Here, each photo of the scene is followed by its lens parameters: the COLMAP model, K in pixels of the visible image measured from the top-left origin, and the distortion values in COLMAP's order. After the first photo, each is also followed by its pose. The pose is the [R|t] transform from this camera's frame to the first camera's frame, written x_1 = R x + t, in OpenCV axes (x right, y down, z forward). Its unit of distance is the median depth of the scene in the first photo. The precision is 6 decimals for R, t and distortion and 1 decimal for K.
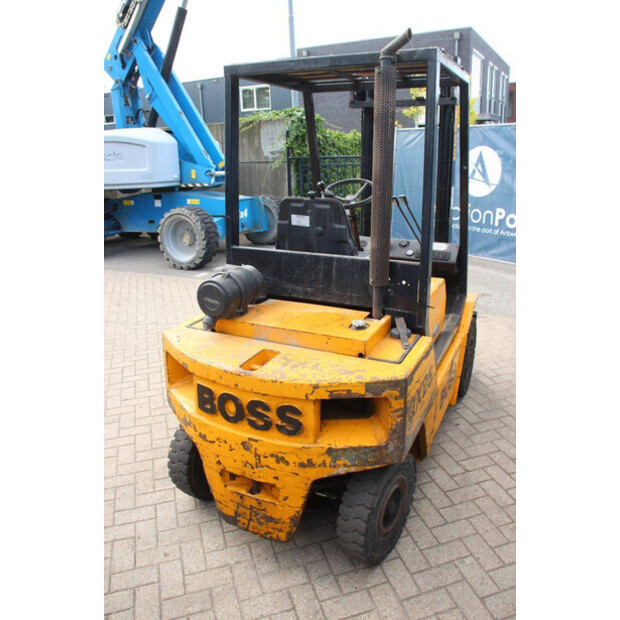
lens RADIAL K [[515.6, 0, 310.0], [0, 515.6, 310.0], [0, 0, 1]] dist [-0.184722, 0.179733]
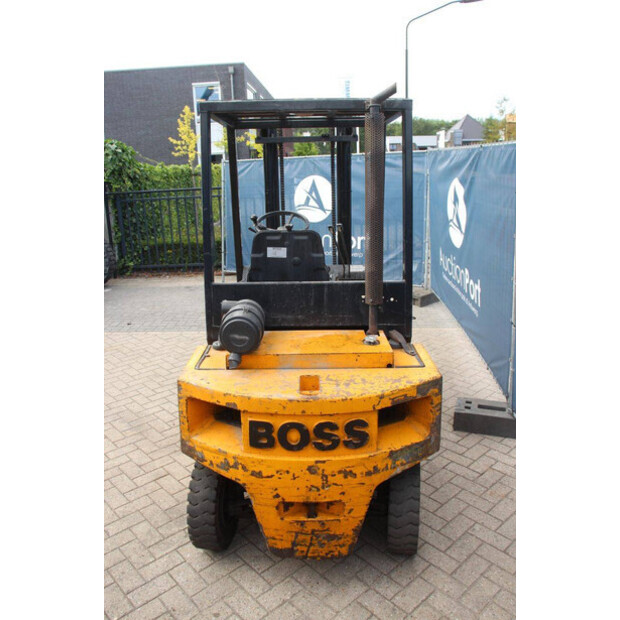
lens RADIAL K [[529.5, 0, 310.0], [0, 529.5, 310.0], [0, 0, 1]] dist [-0.170299, 0.176797]
pose [[0.904066, -0.111081, 0.412705, -0.510661], [0.137071, 0.989984, -0.033808, -0.017143], [-0.404816, 0.087135, 0.910237, 0.011451]]
